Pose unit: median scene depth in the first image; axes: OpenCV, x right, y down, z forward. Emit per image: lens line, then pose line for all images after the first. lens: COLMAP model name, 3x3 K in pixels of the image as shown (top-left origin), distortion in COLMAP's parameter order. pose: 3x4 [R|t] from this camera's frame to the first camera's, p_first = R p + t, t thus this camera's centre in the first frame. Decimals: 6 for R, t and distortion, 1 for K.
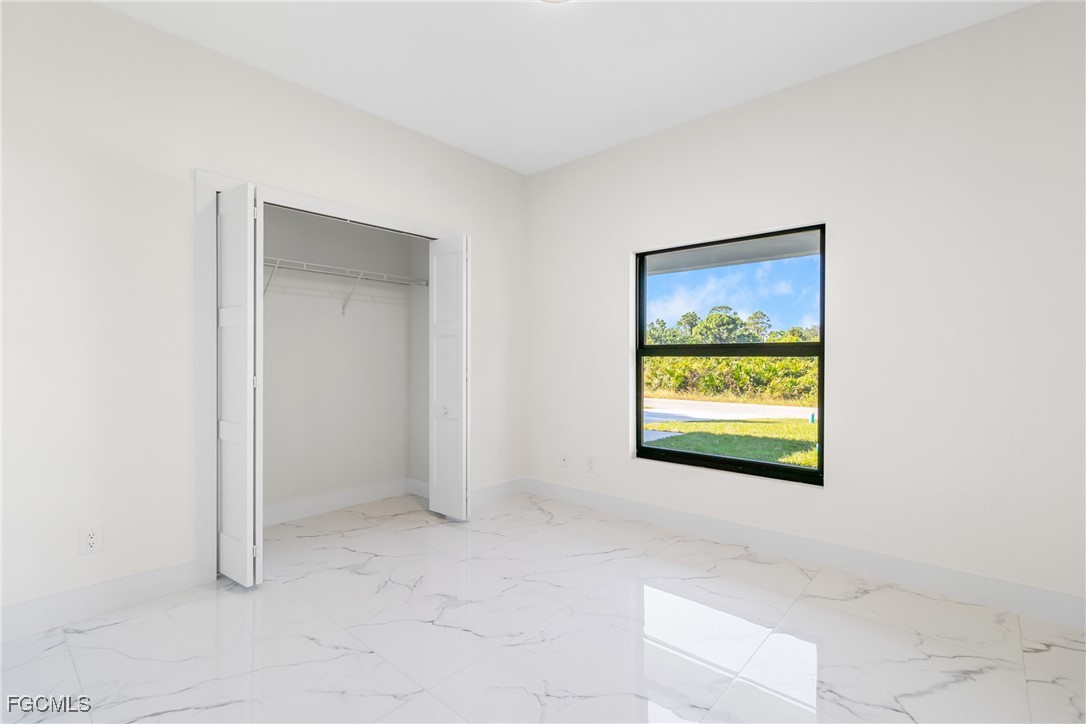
lens RADIAL K [[490.6, 0, 544.9], [0, 490.6, 368.4], [0, 0, 1]] dist [0.001490, 0.000848]
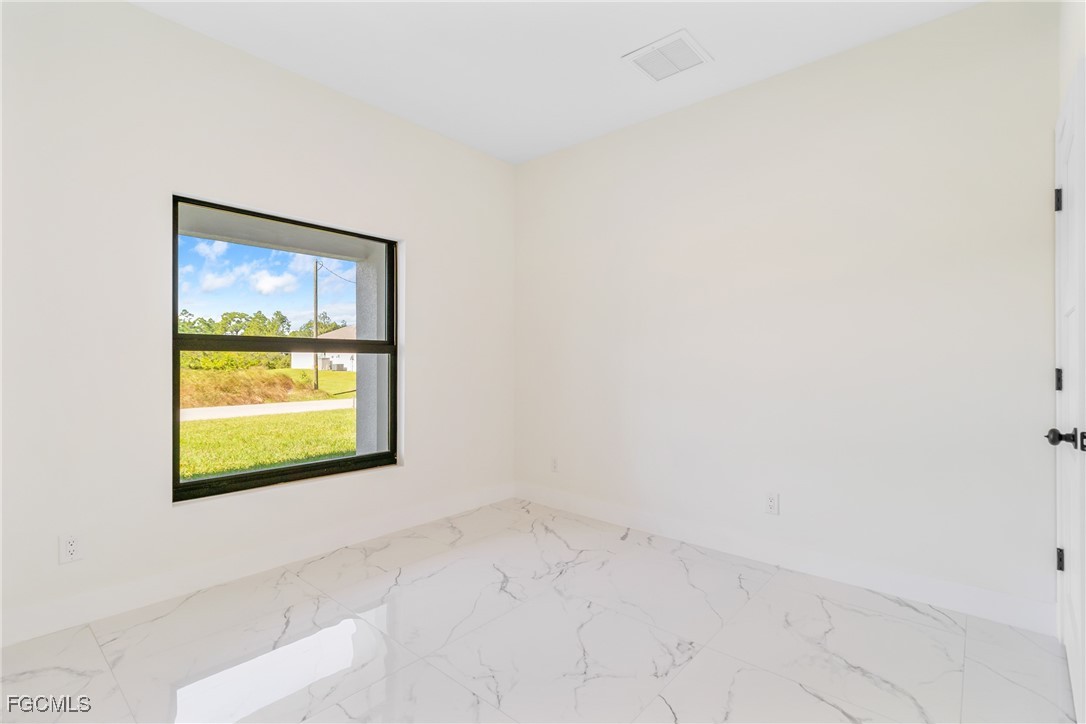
lens RADIAL K [[490.6, 0, 553.7], [0, 490.6, 352.7], [0, 0, 1]] dist [0.001490, 0.000848]
pose [[0.020502, 0.014541, 0.999684, -0.590165], [0.028468, 0.999480, -0.015122, 0.003901], [-0.999384, 0.028769, 0.020077, 0.584771]]
